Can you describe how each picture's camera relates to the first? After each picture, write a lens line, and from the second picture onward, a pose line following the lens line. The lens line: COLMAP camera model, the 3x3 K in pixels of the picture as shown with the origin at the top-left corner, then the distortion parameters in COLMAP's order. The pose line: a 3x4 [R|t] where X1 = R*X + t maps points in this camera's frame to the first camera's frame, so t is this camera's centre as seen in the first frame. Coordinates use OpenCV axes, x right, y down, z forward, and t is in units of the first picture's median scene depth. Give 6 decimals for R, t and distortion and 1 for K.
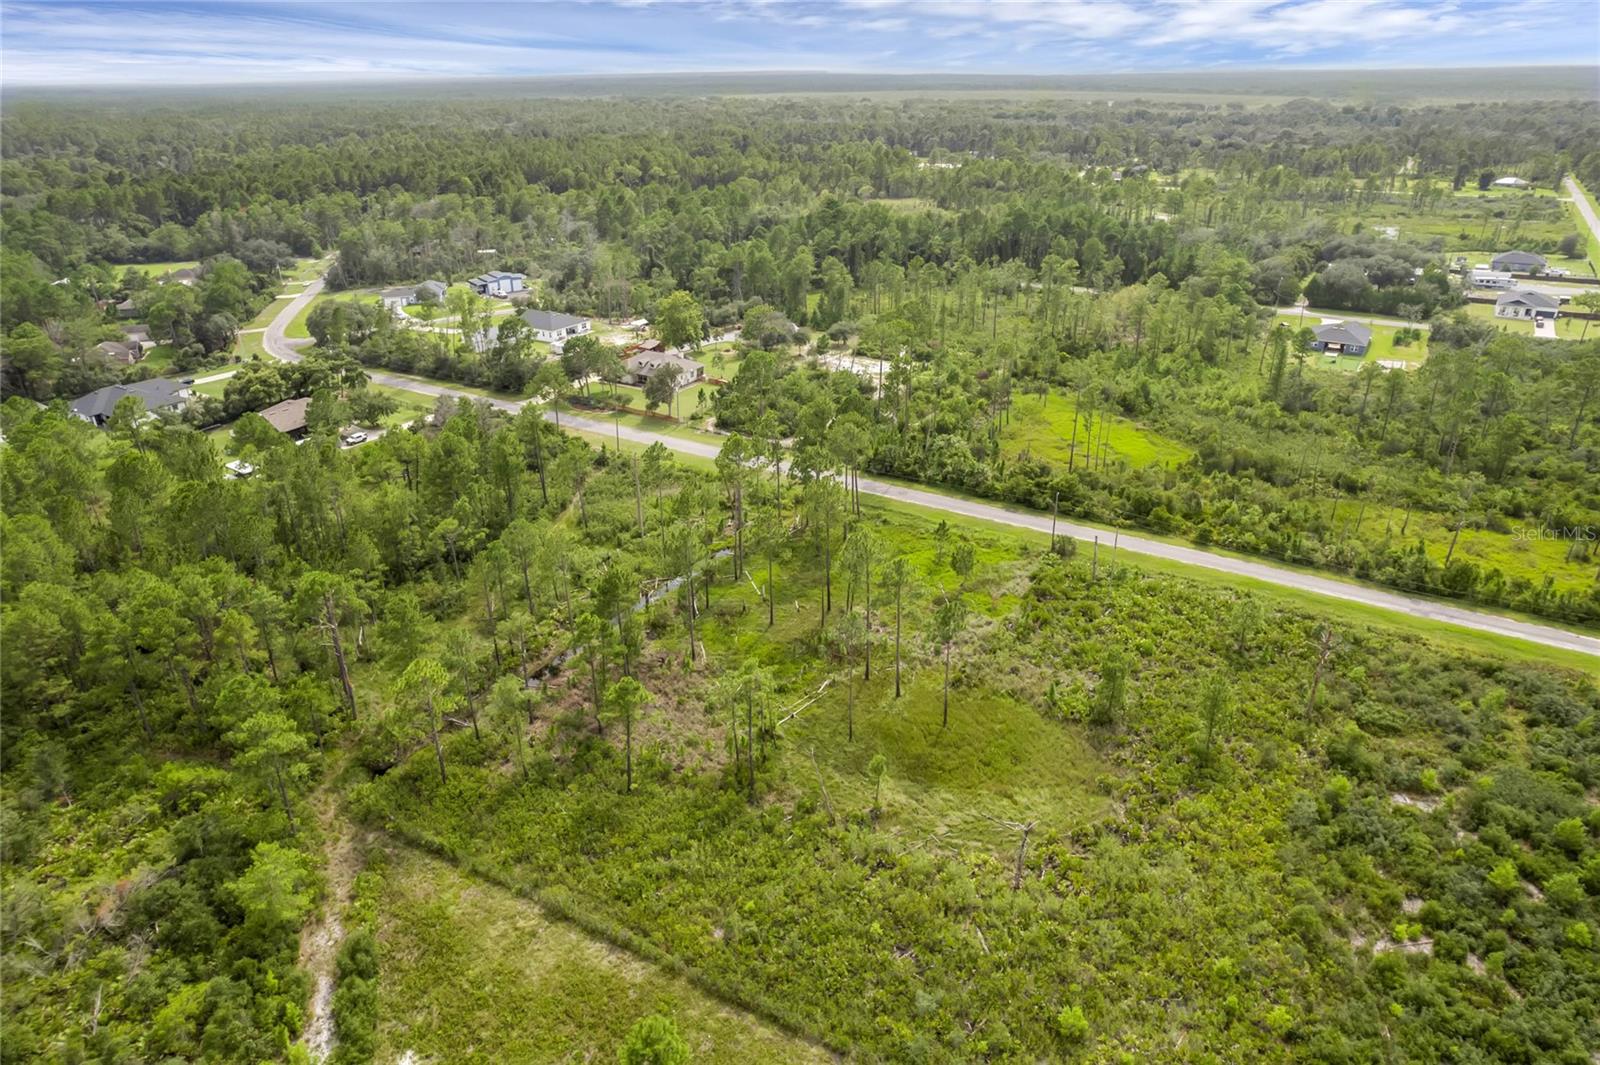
lens RADIAL K [[1059.0, 0, 793.2], [0, 1059.0, 532.6], [0, 0, 1]] dist [-0.090268, 0.079454]
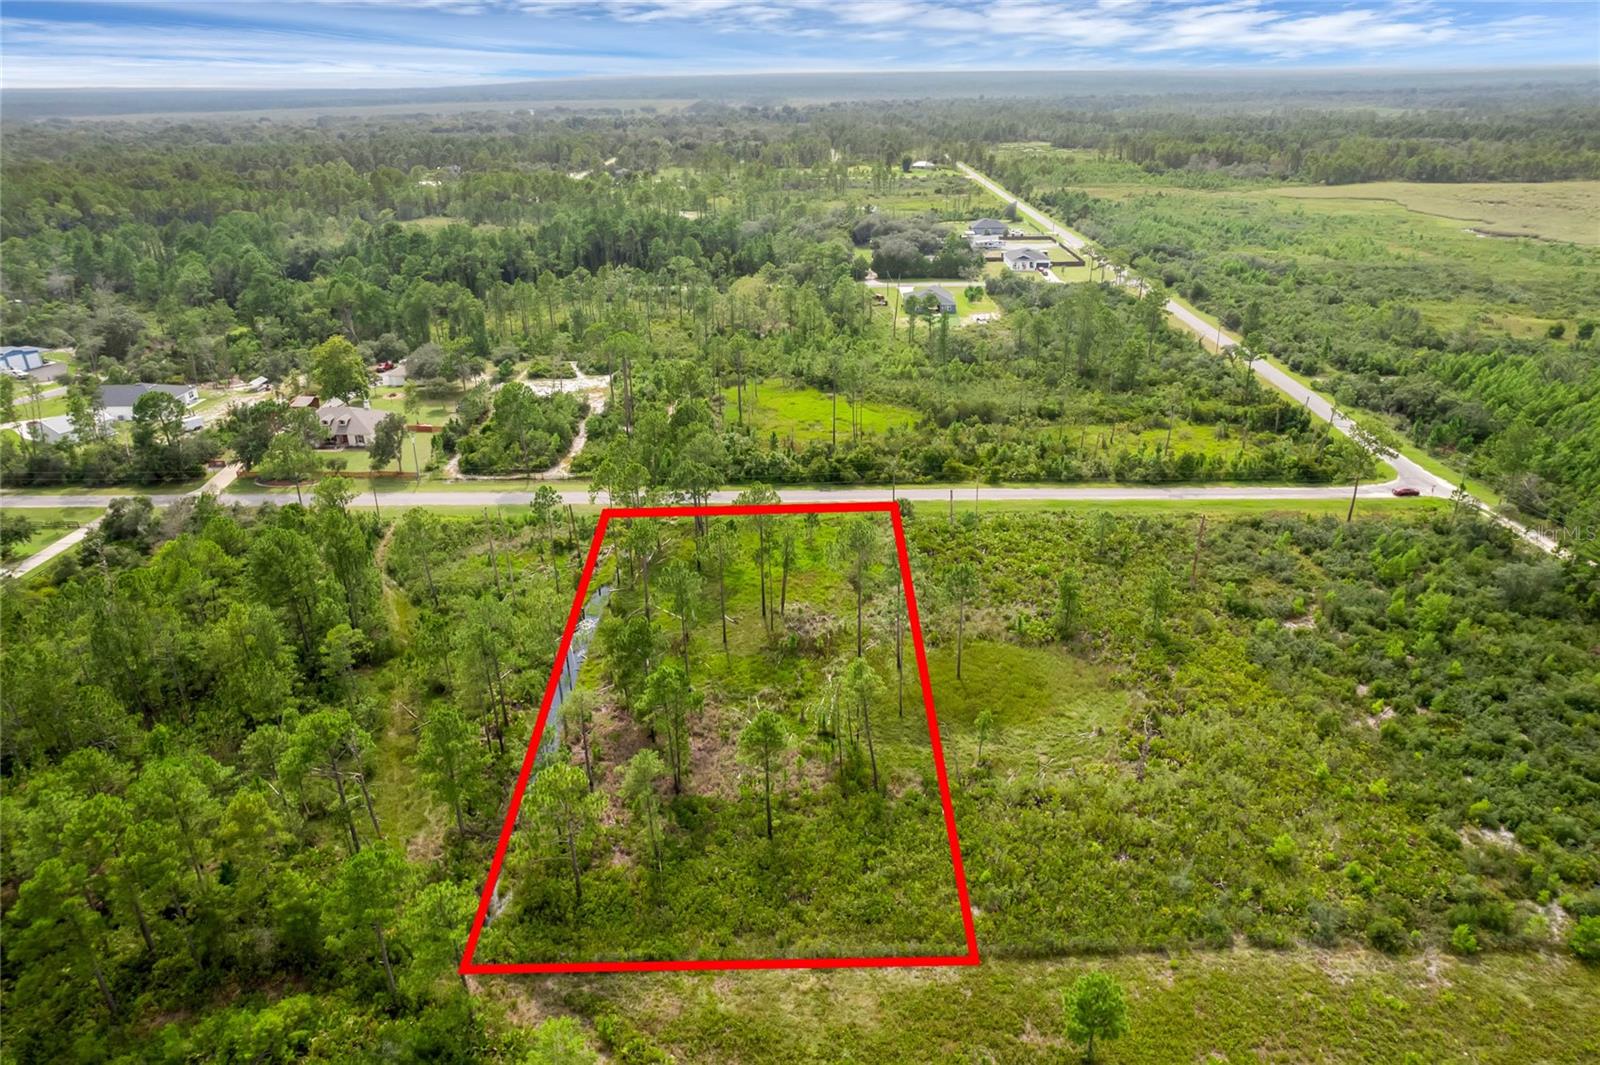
lens RADIAL K [[1068.1, 0, 775.3], [0, 1068.1, 540.5], [0, 0, 1]] dist [-0.089258, 0.094672]
pose [[0.845311, -0.218728, 0.487450, -0.390261], [0.221906, 0.973676, 0.052090, -0.040508], [-0.486012, 0.064135, 0.871596, 0.098410]]
